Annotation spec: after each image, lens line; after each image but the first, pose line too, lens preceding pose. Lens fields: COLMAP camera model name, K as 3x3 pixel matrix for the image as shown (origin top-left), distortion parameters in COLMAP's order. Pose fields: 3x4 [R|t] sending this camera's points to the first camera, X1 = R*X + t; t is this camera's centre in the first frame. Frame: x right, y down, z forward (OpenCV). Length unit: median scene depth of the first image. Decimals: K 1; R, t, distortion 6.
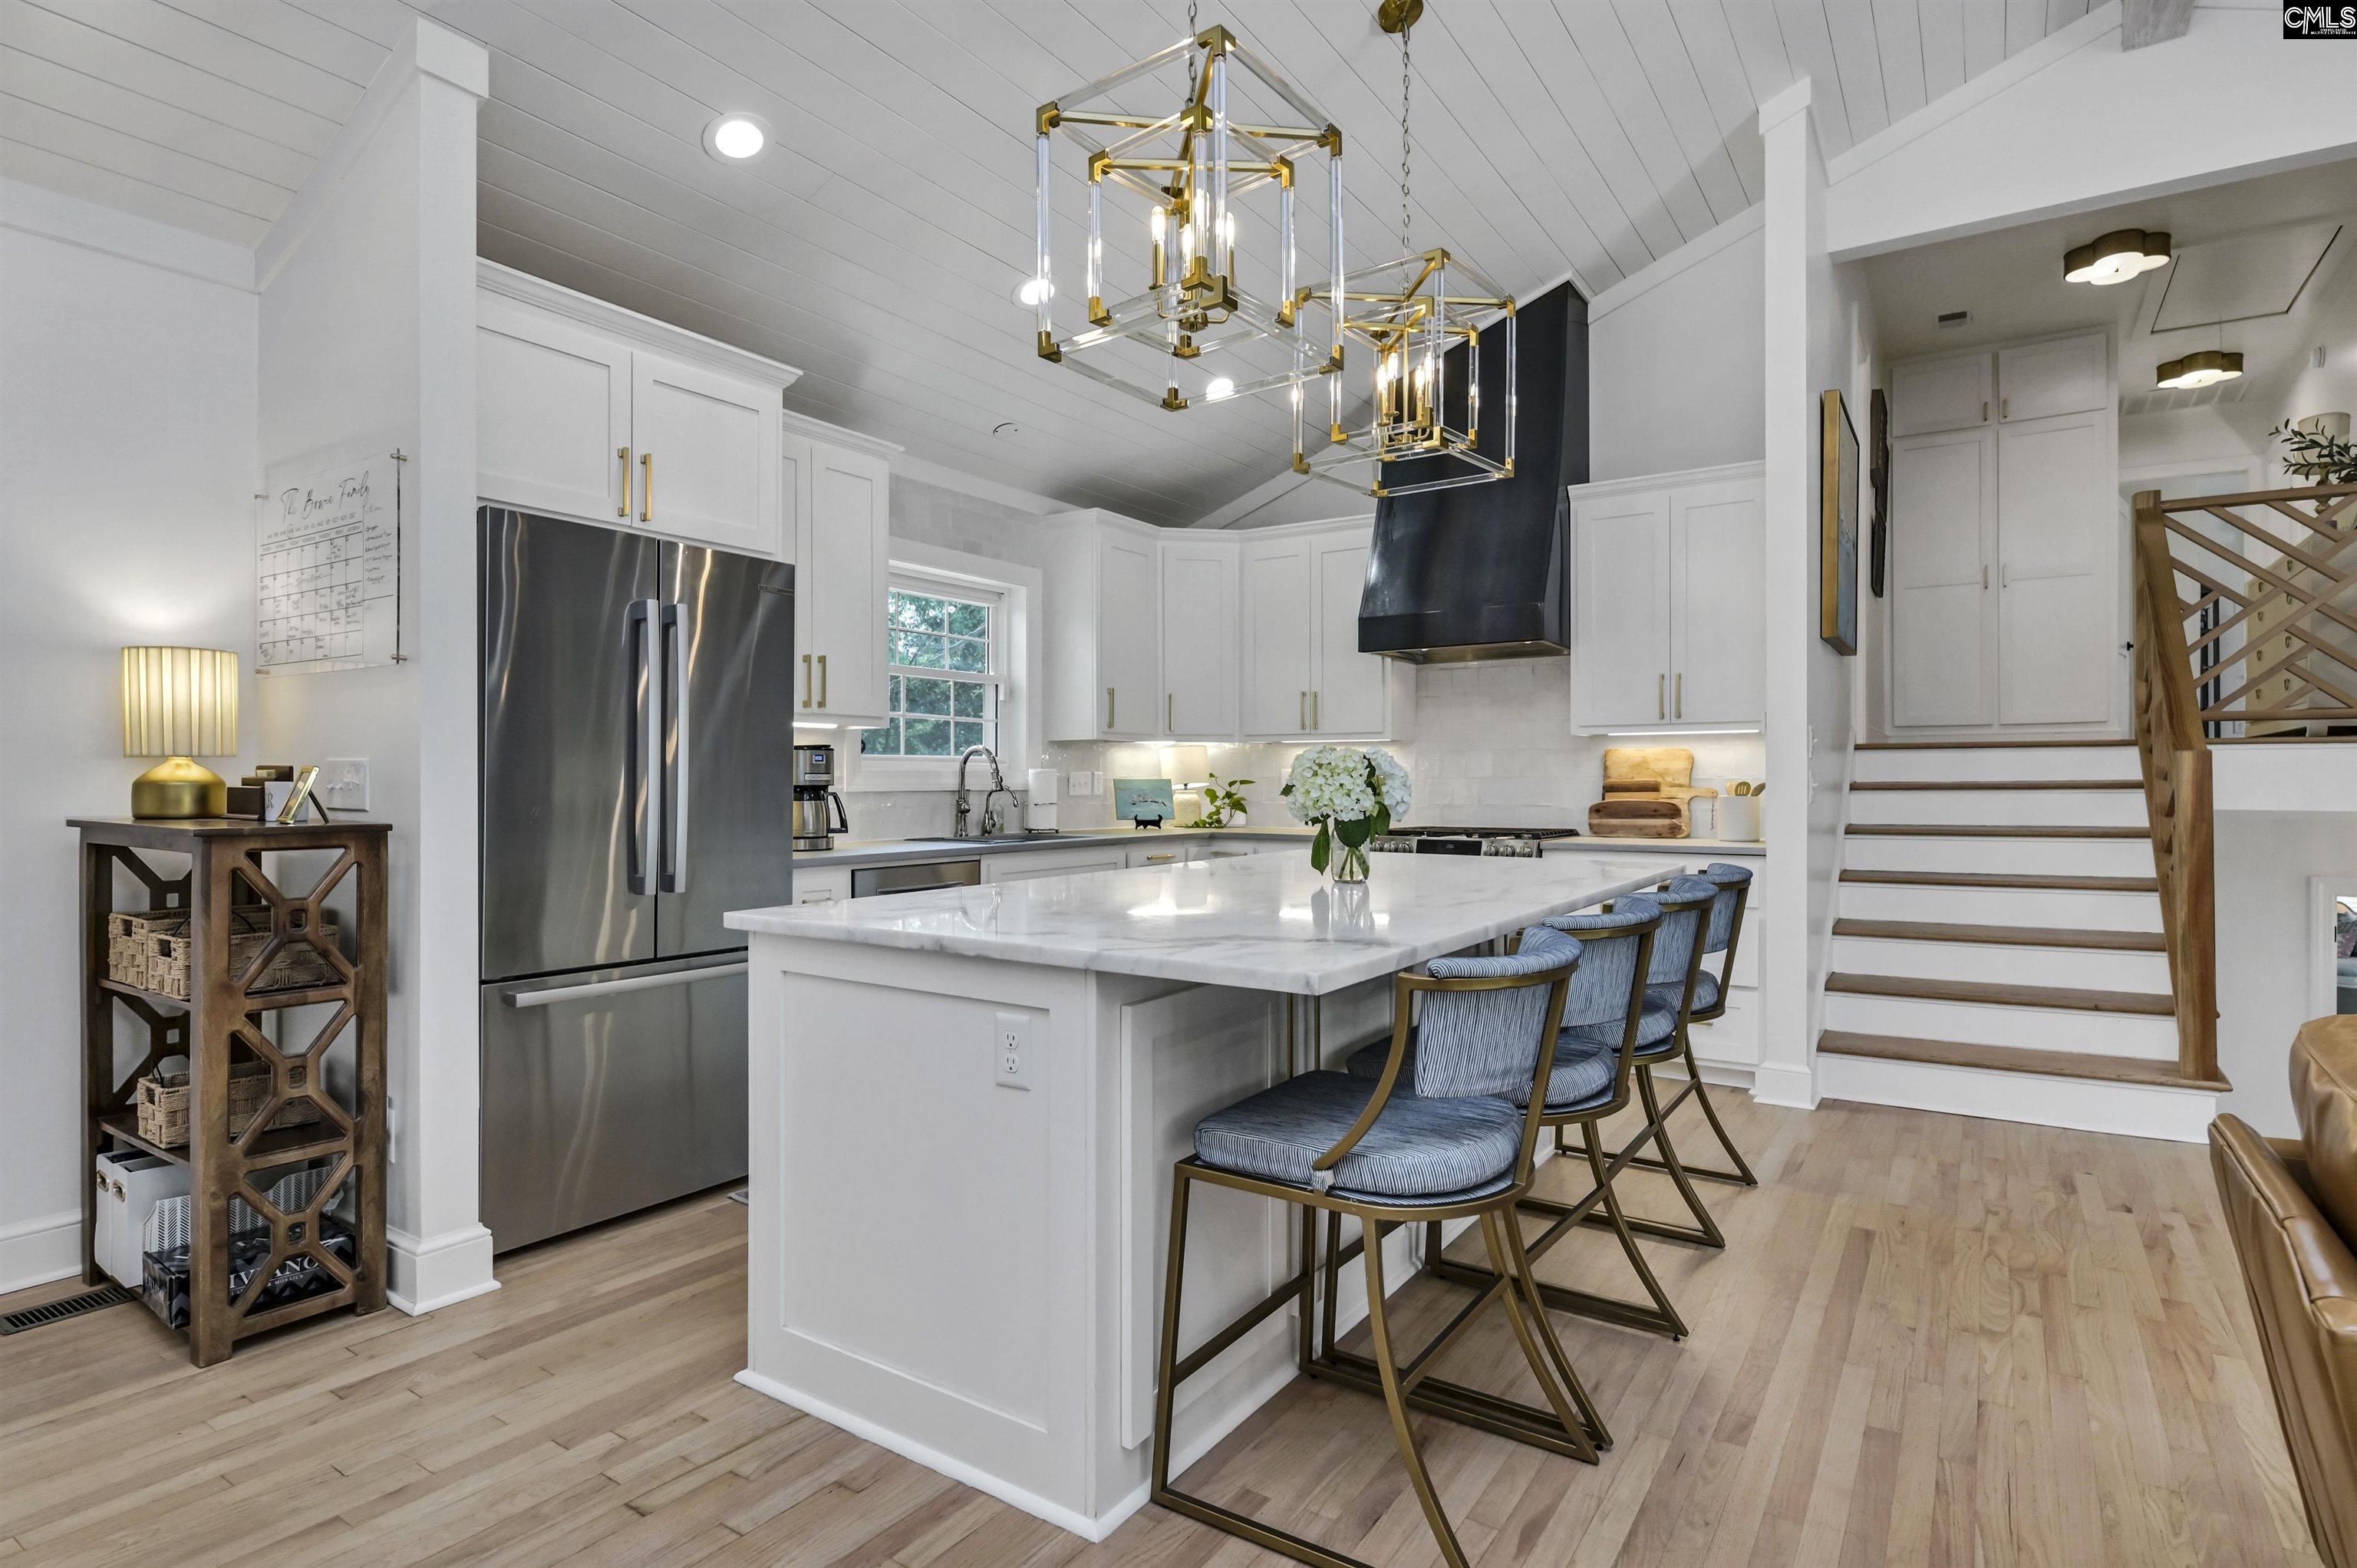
lens RADIAL K [[1204.8, 0, 1184.1], [0, 1204.8, 783.5], [0, 0, 1]] dist [0.005645, -0.007059]
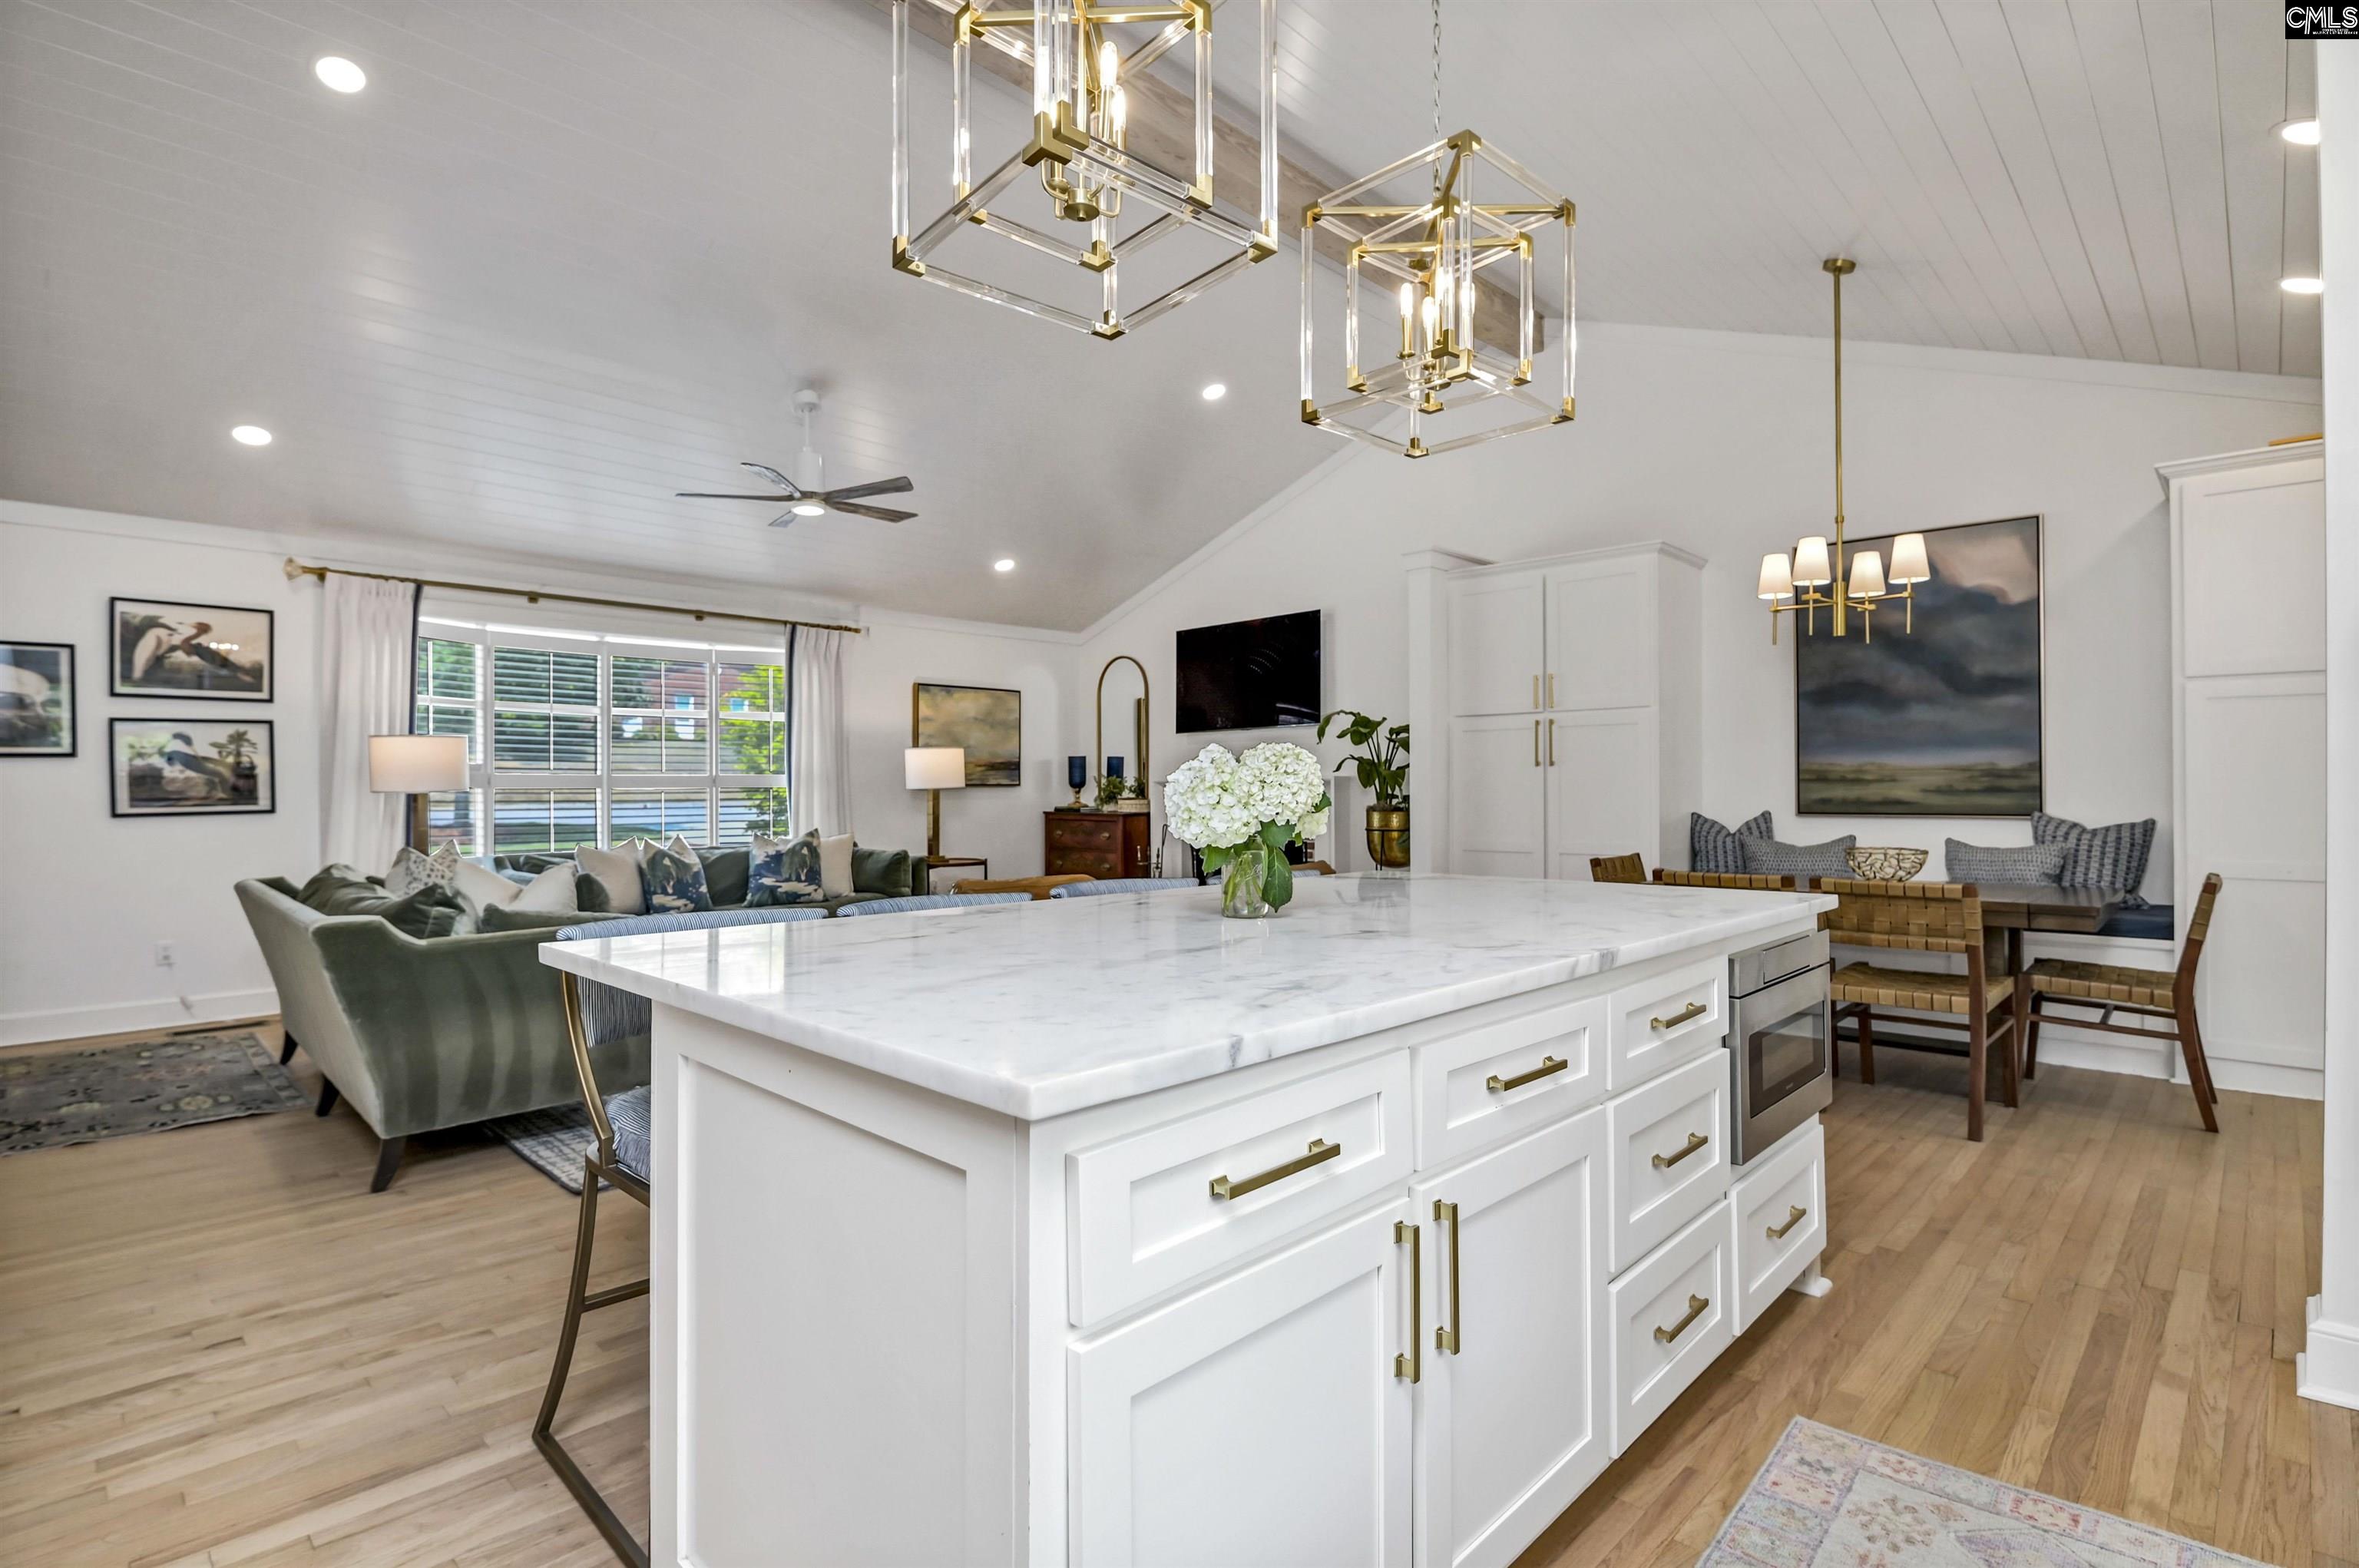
lens RADIAL K [[1143.1, 0, 1184.5], [0, 1143.1, 792.2], [0, 0, 1]] dist [-0.000952, -0.007297]
pose [[-0.983772, 0.002590, 0.179407, 0.030933], [0.003830, 0.999971, 0.006564, -0.003496], [-0.179385, 0.007144, -0.983753, 1.247120]]
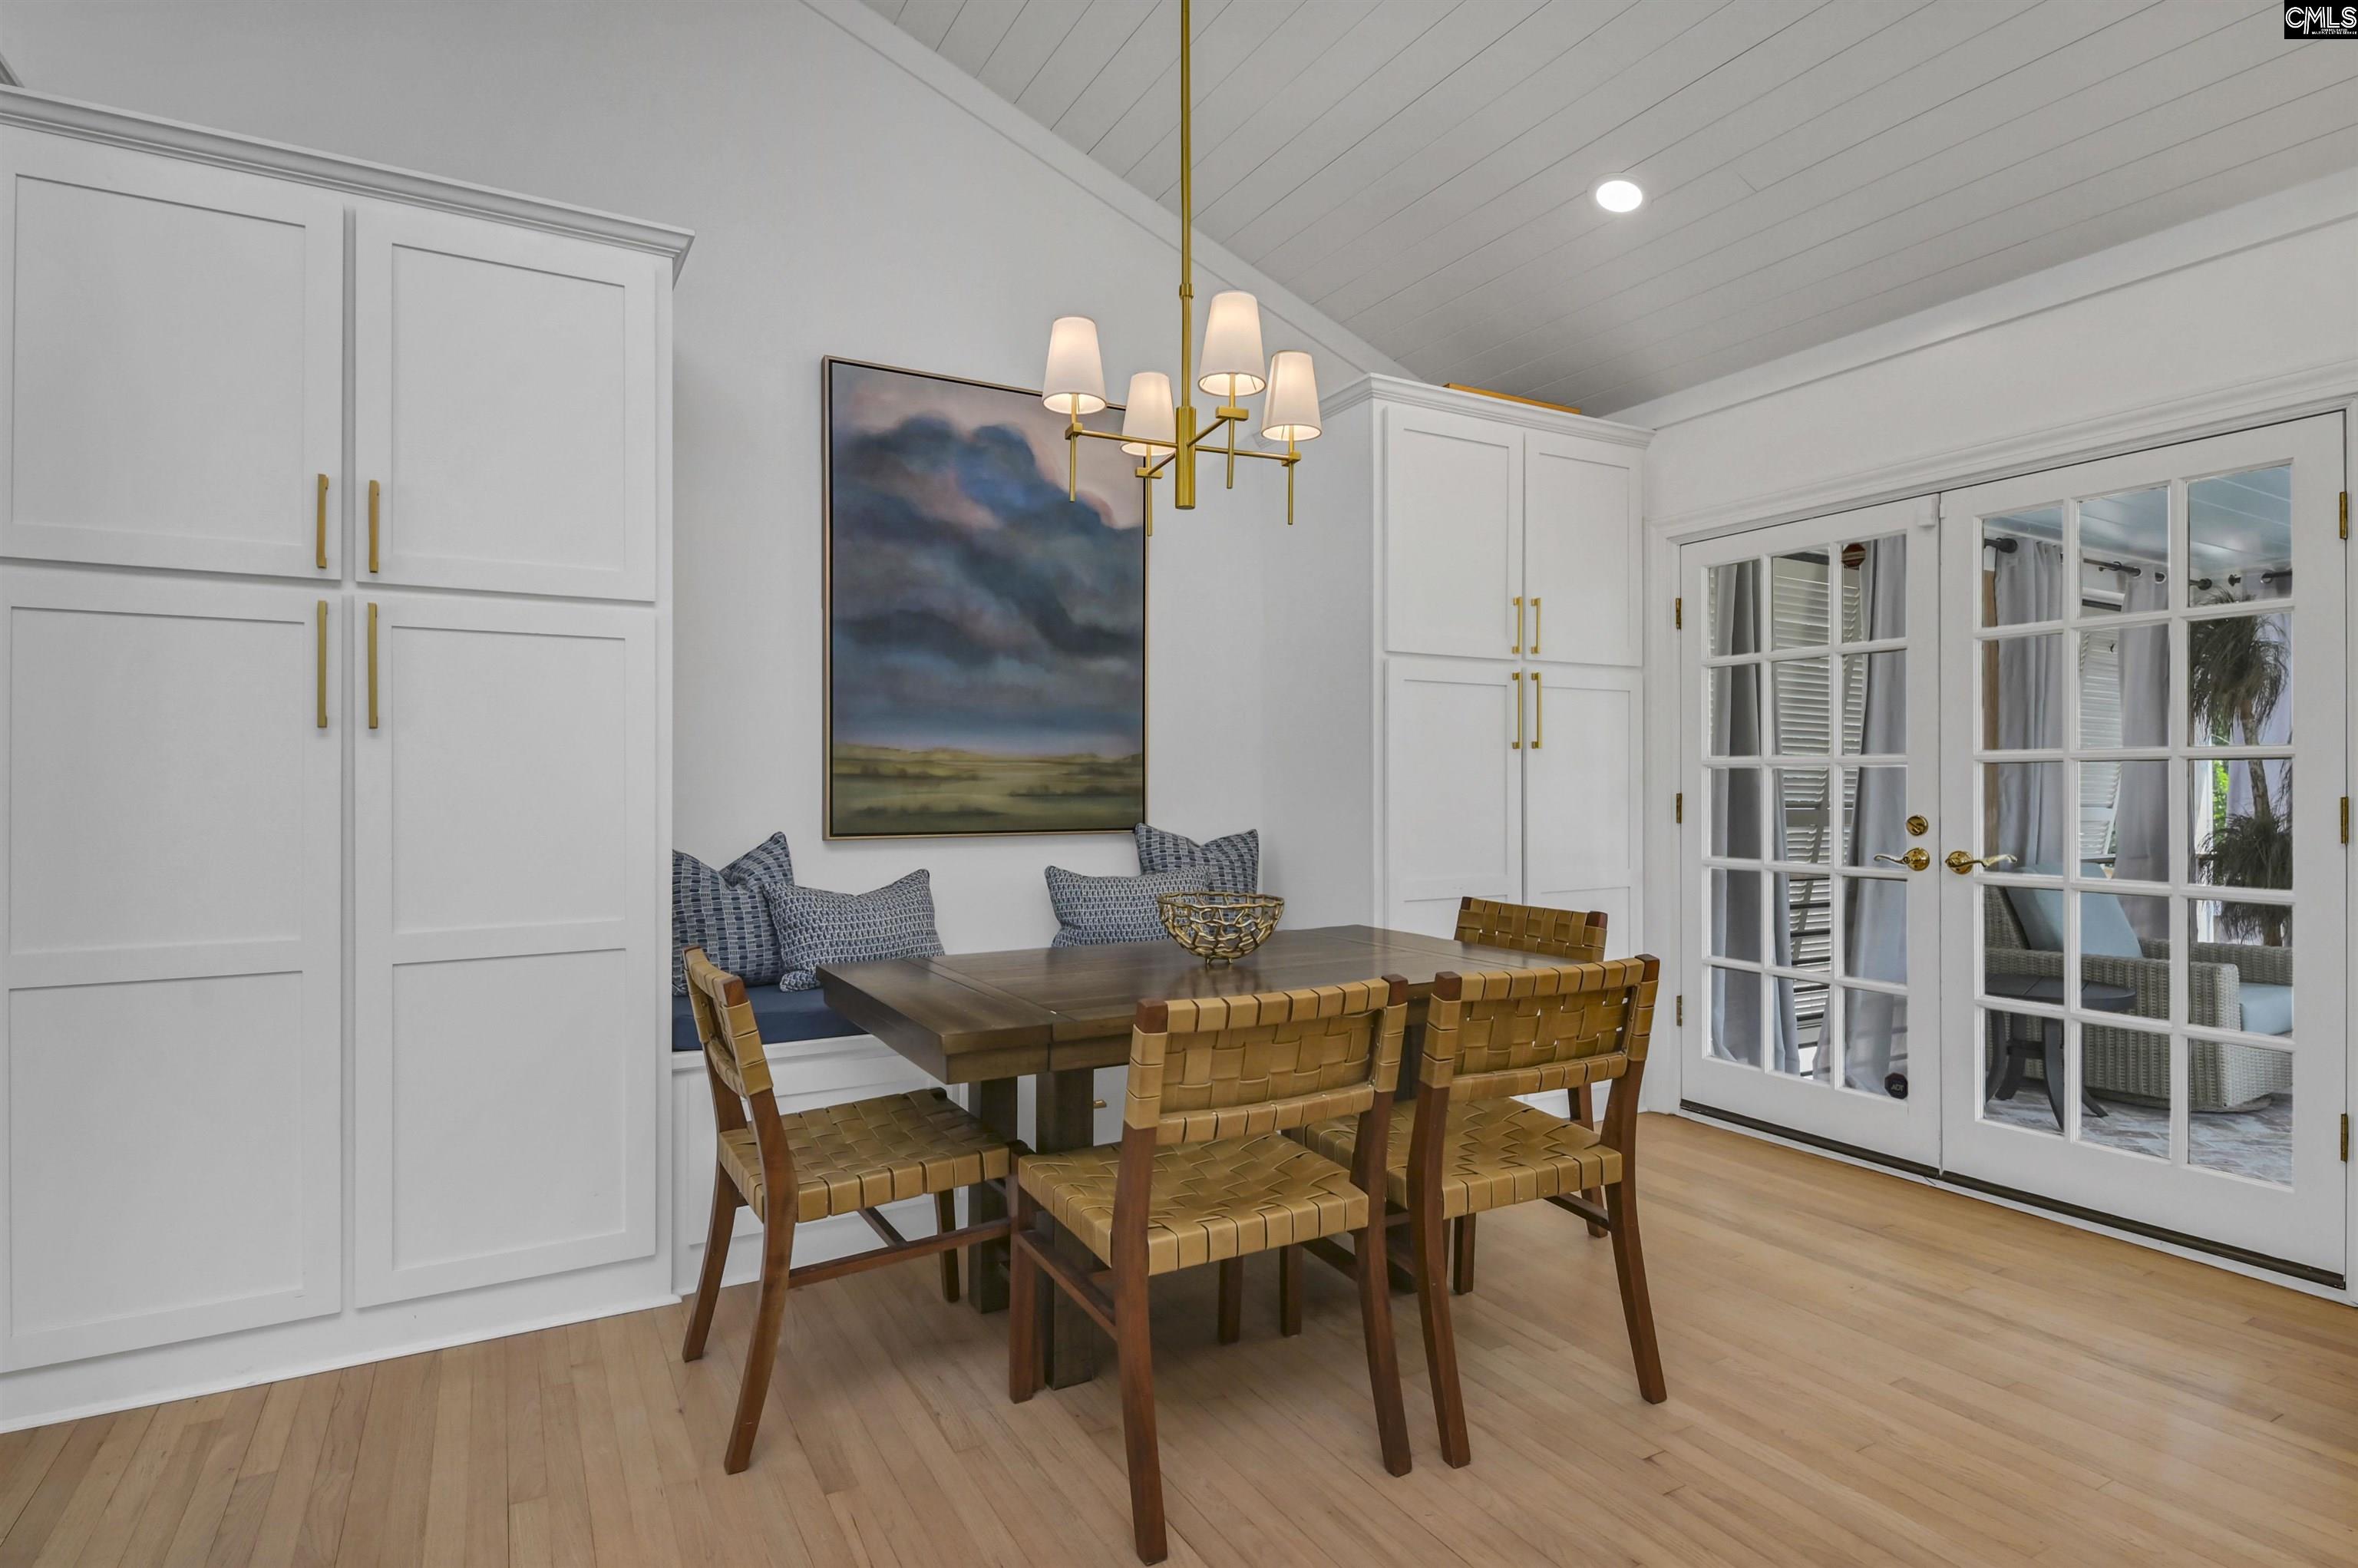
lens RADIAL K [[1205.4, 0, 1180.4], [0, 1205.4, 789.5], [0, 0, 1]] dist [0.005645, -0.007059]
pose [[-0.456145, 0.002090, -0.889903, 0.165076], [-0.002754, 0.999989, 0.003761, -0.000719], [0.889901, 0.004167, -0.456134, 0.326286]]
